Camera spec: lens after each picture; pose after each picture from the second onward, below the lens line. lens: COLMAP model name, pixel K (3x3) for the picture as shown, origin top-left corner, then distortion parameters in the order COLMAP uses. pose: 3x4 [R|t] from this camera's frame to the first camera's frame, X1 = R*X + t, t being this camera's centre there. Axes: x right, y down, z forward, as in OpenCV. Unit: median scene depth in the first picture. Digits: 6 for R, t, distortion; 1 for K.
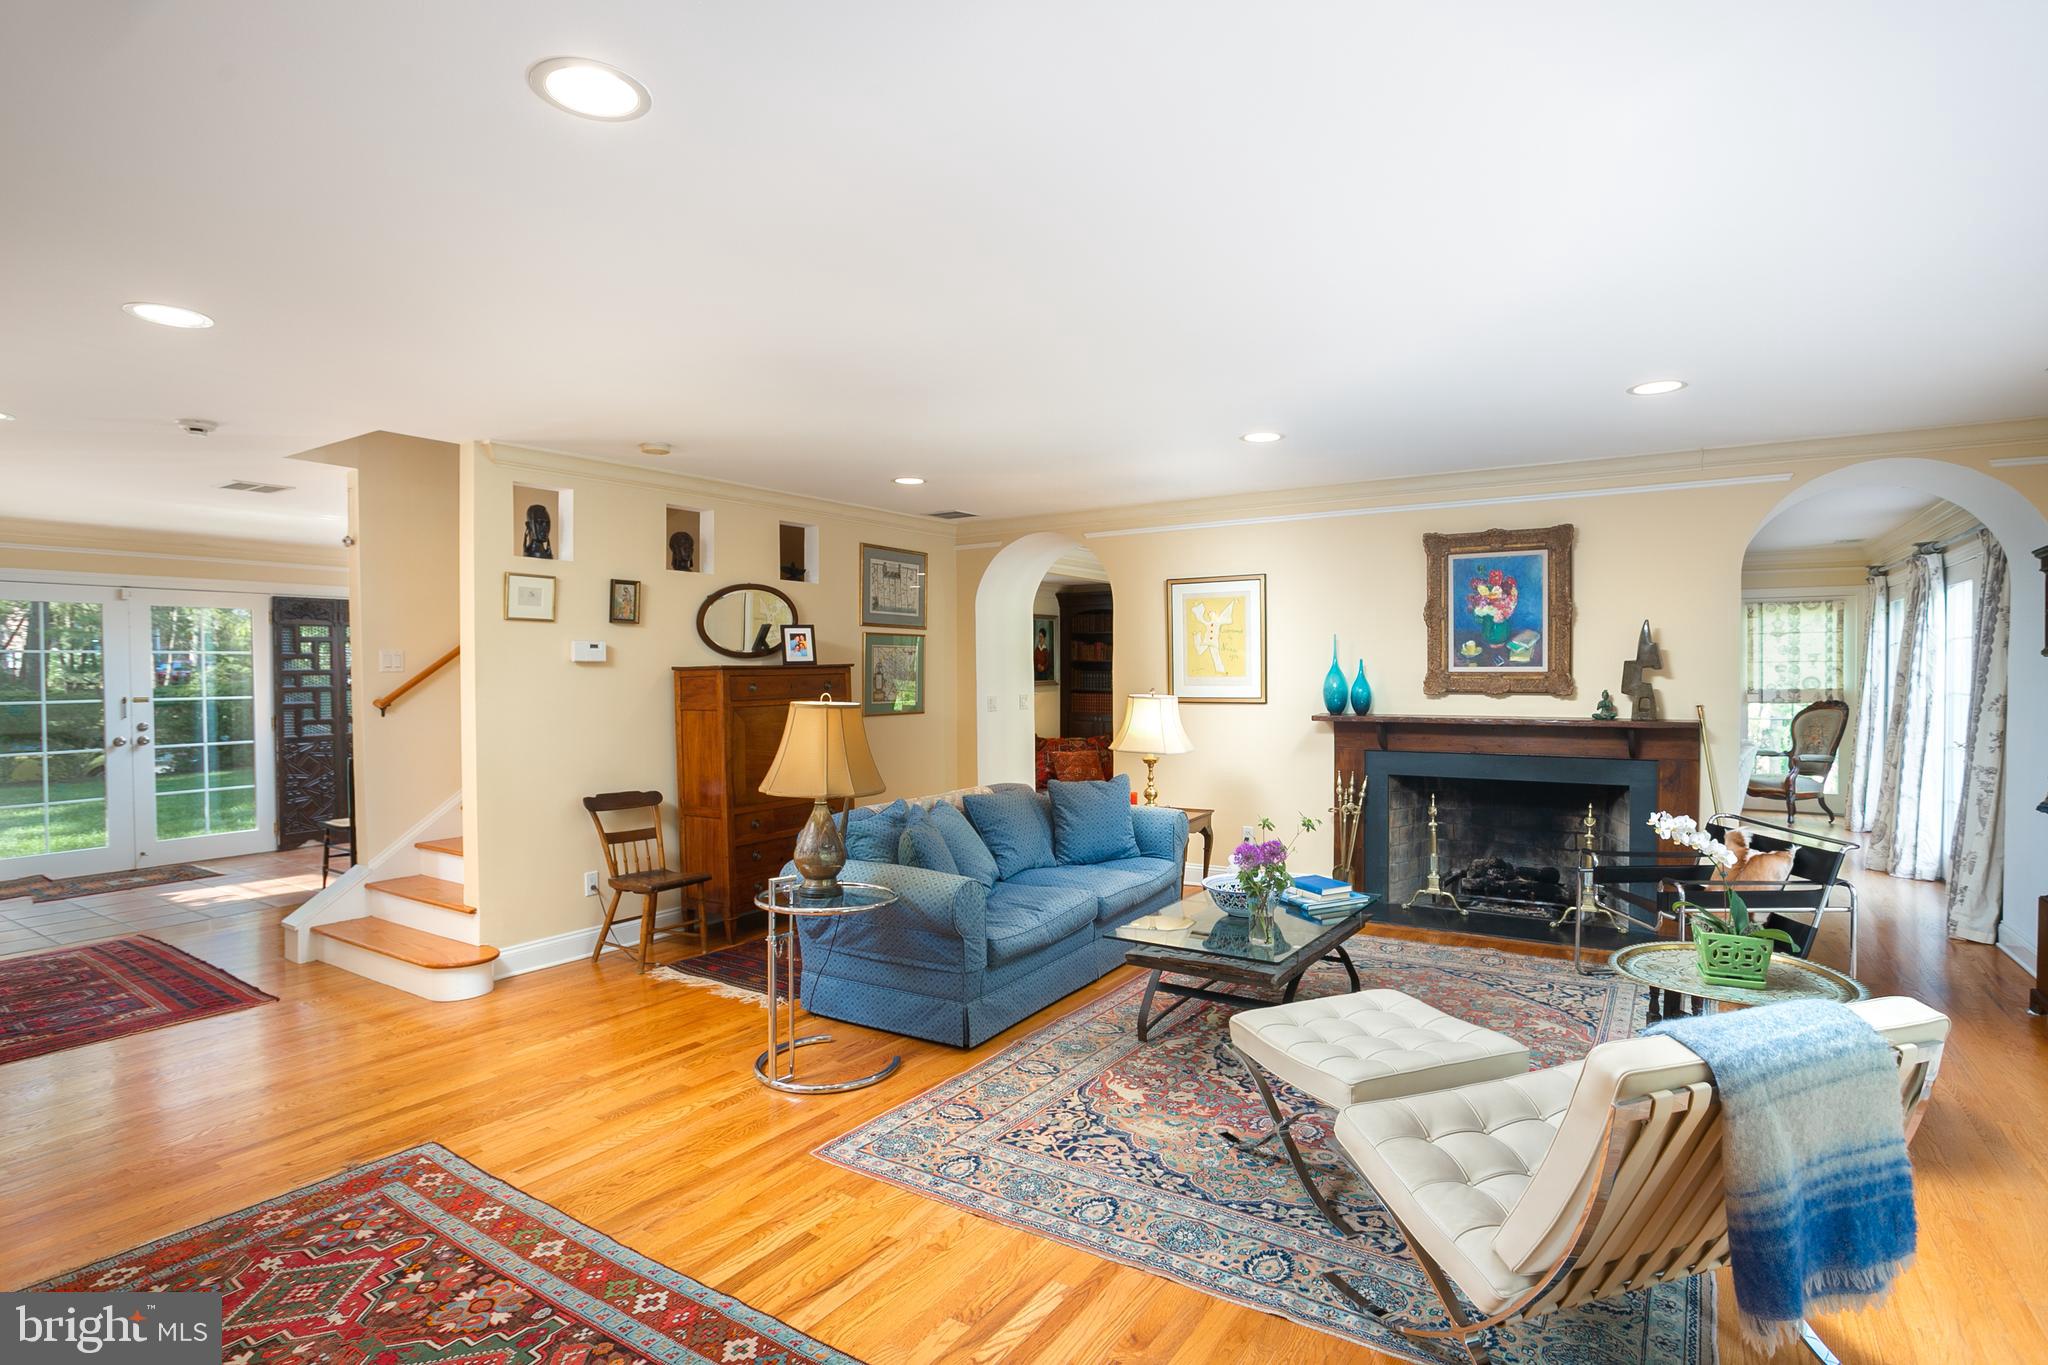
lens RADIAL K [[1012.0, 0, 1030.5], [0, 1012.0, 682.3], [0, 0, 1]] dist [-0.059480, 0.037462]
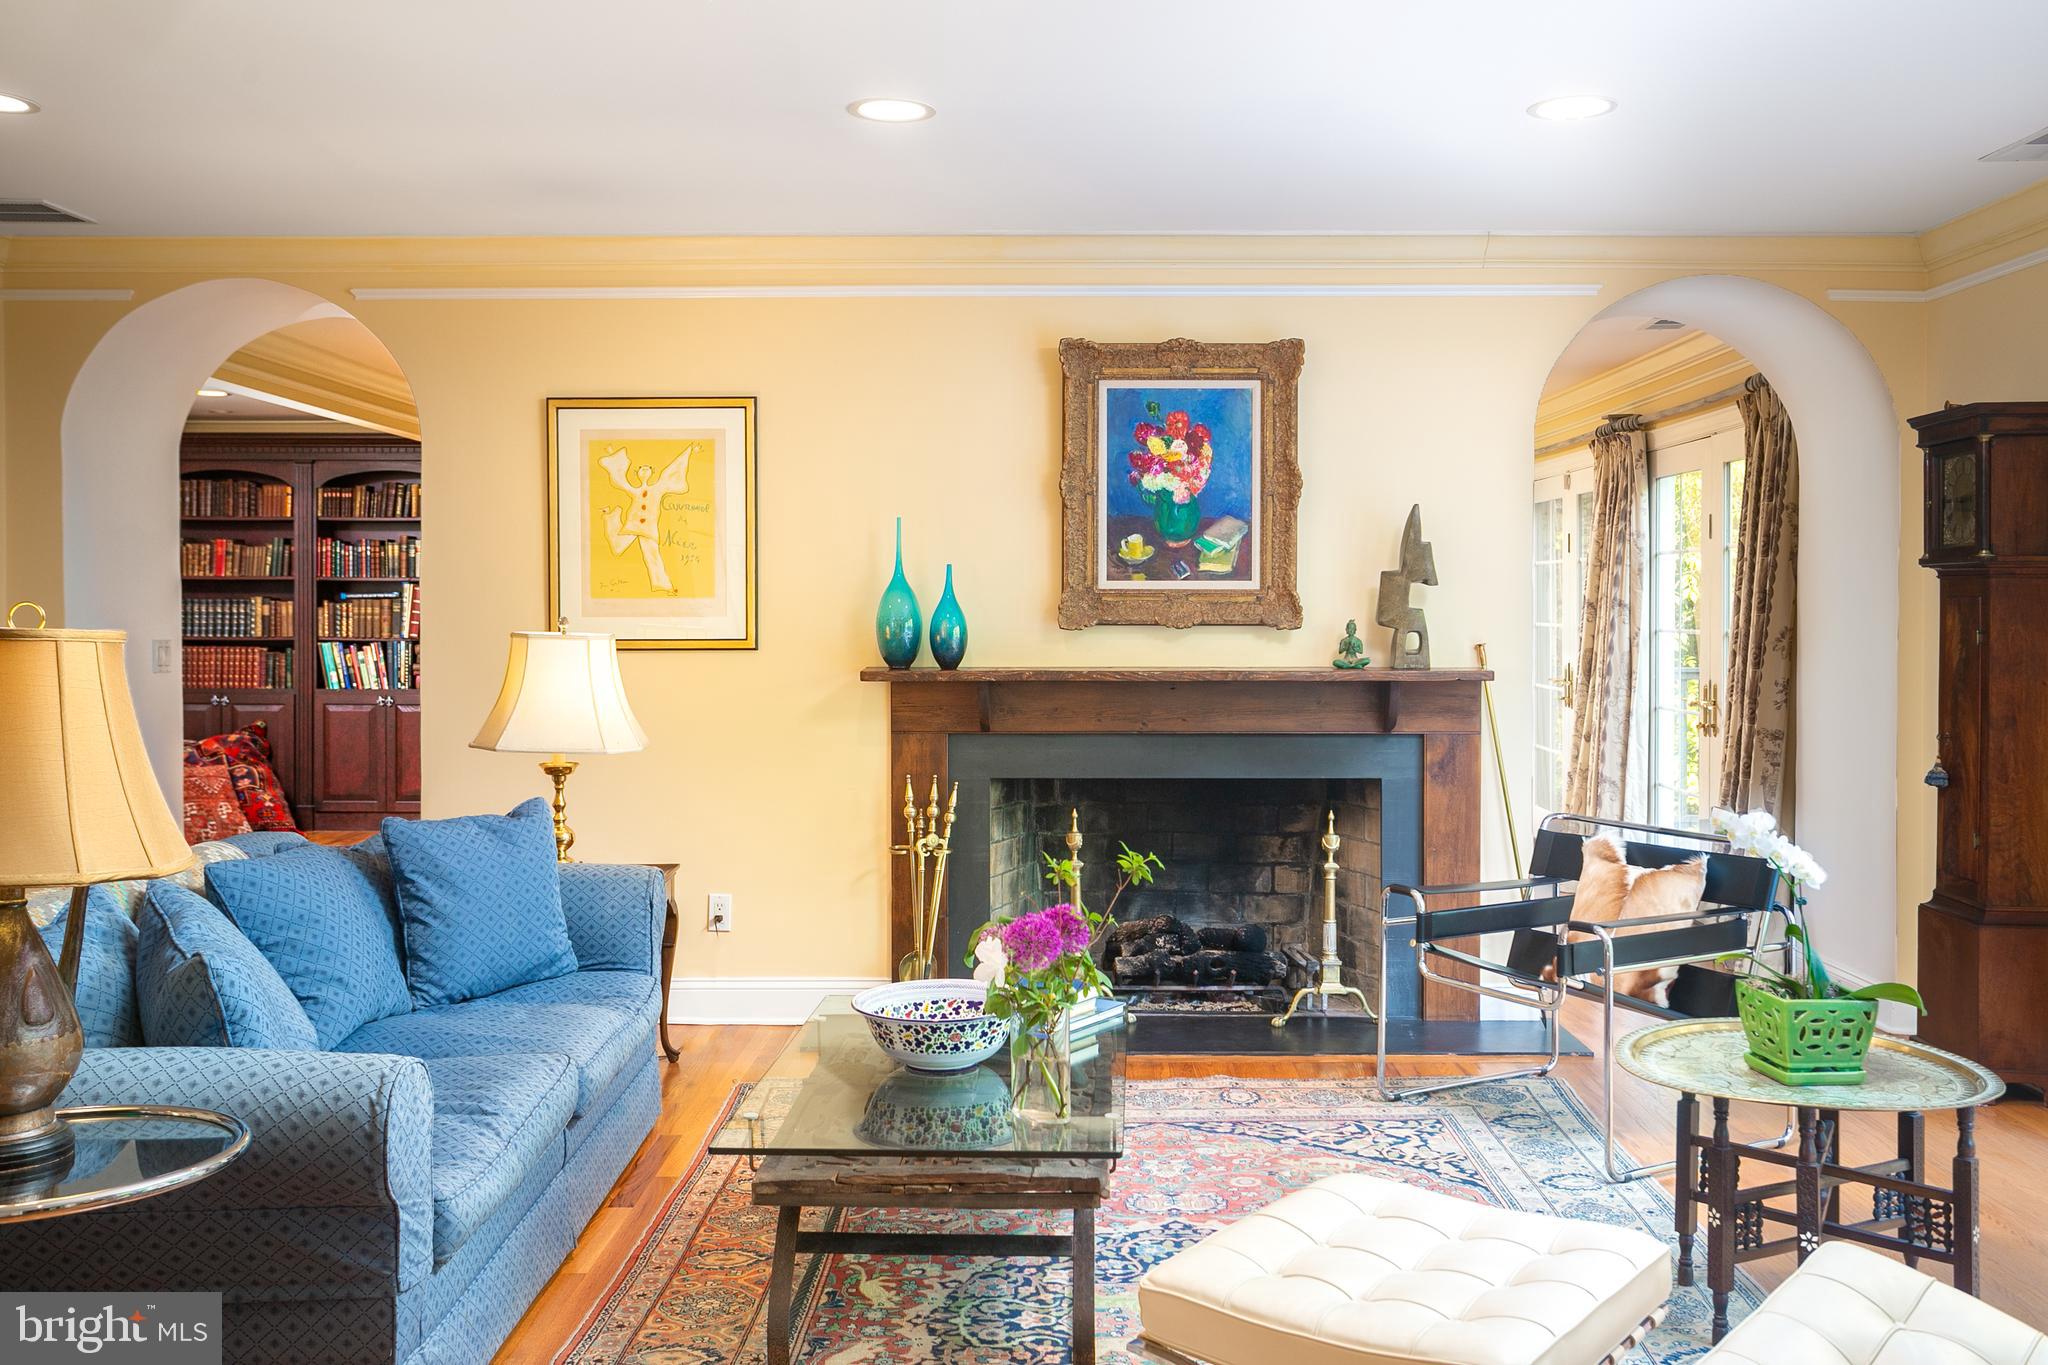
lens RADIAL K [[1838.3, 0, 1030.6], [0, 1838.3, 623.7], [0, 0, 1]] dist [-0.000426, 0.009080]
pose [[0.849088, 0.001449, 0.528249, -0.170419], [0.002030, 0.999980, -0.006006, 0.016201], [-0.528247, 0.006172, 0.849068, 0.163783]]
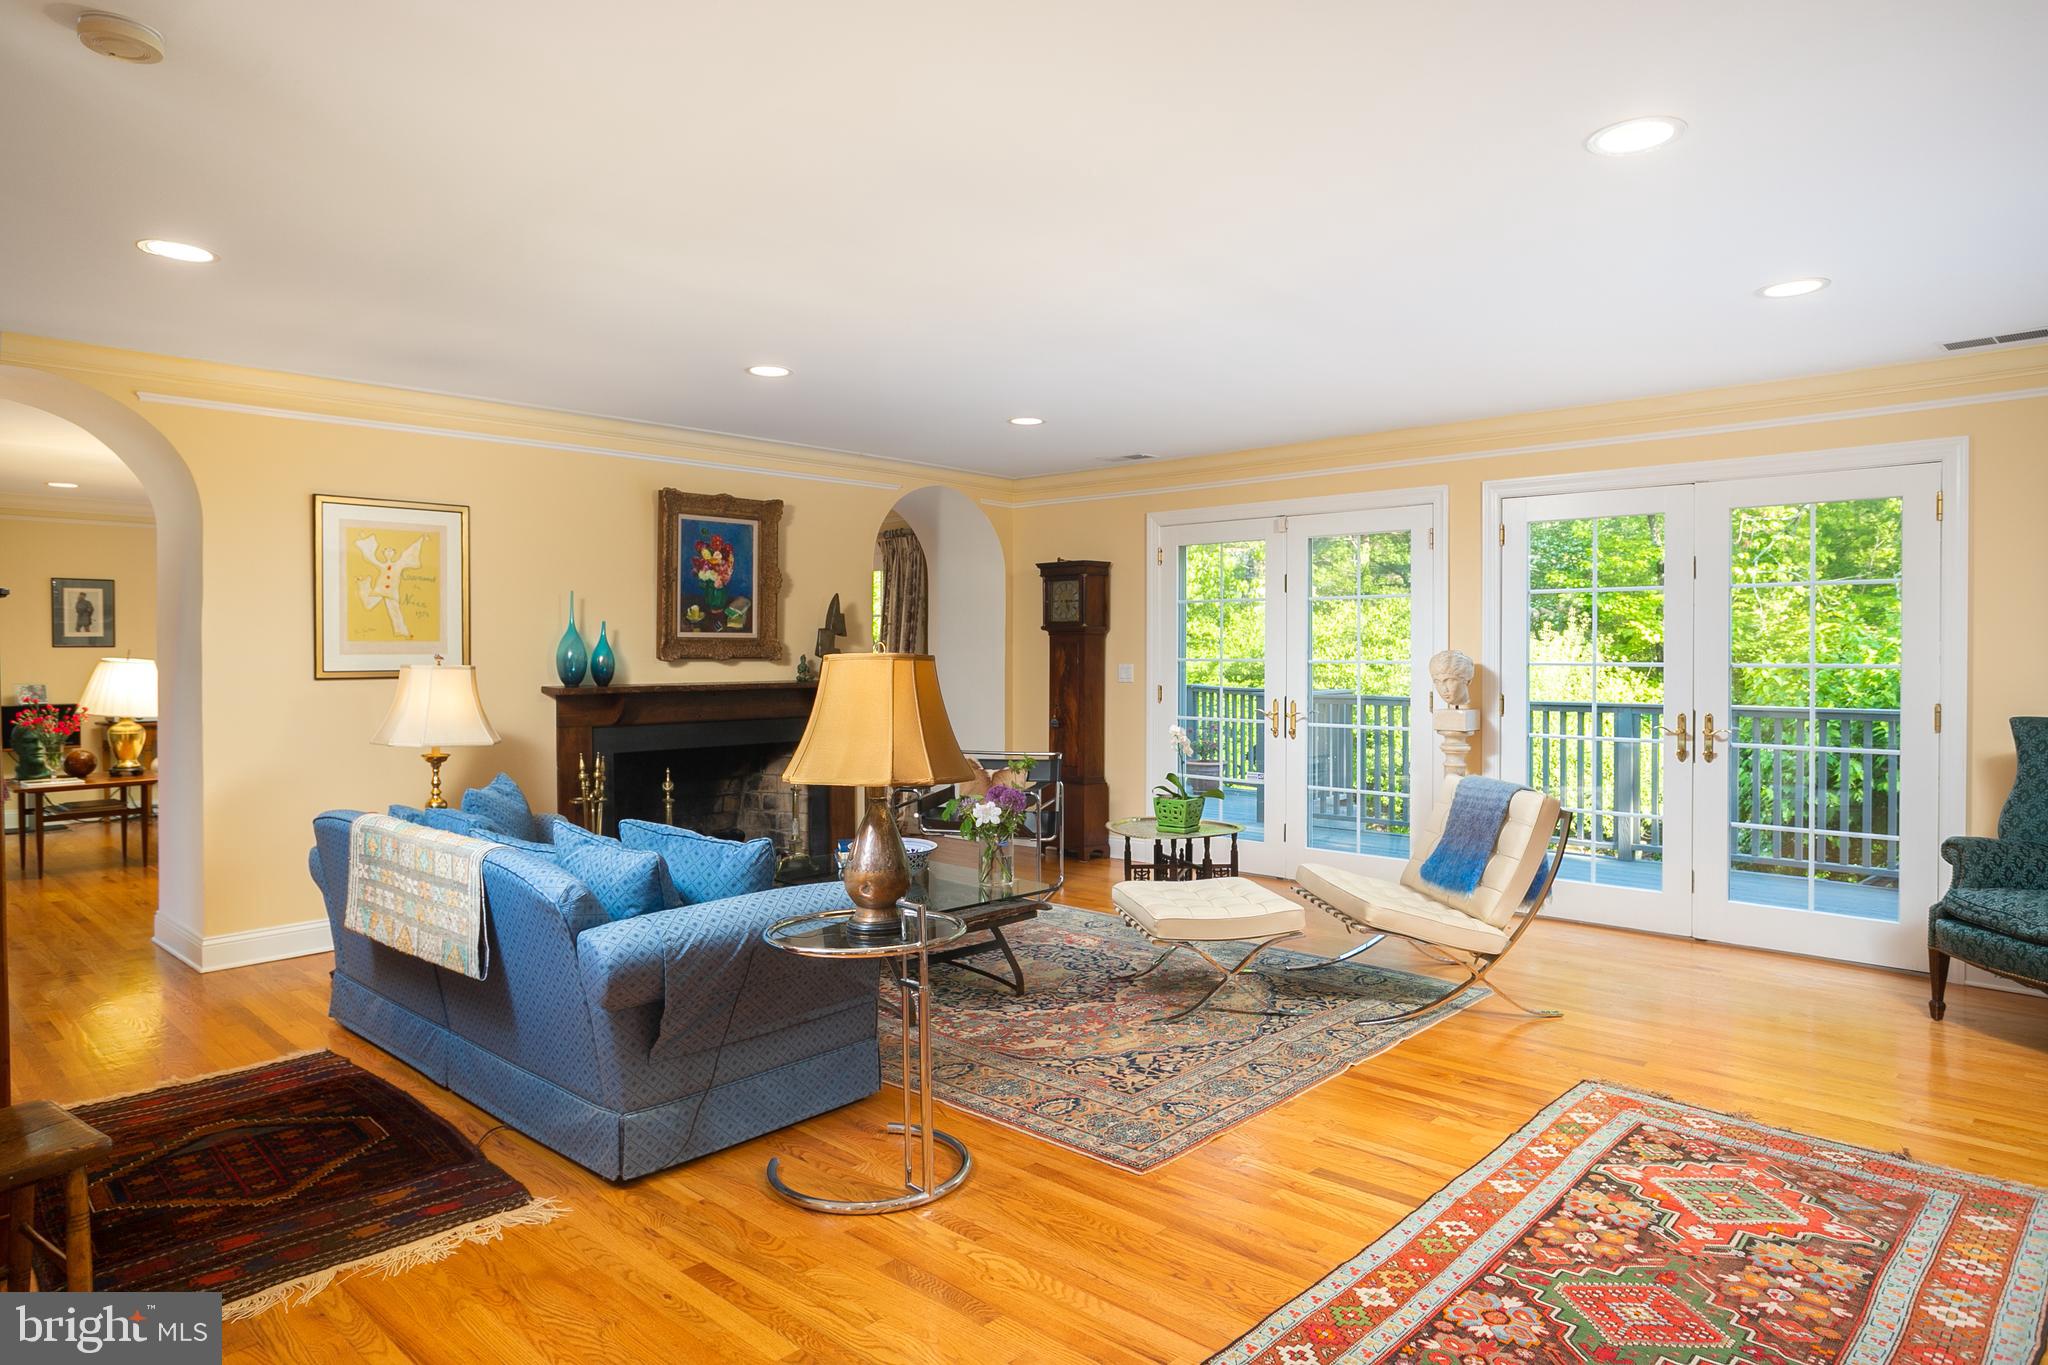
lens RADIAL K [[1223.7, 0, 1024.4], [0, 1223.7, 659.7], [0, 0, 1]] dist [-0.023621, 0.002621]
pose [[0.183755, -0.001711, 0.982971, -0.713747], [0.012945, 0.999916, -0.000680, 0.017272], [-0.982887, 0.012849, 0.183761, 0.508962]]
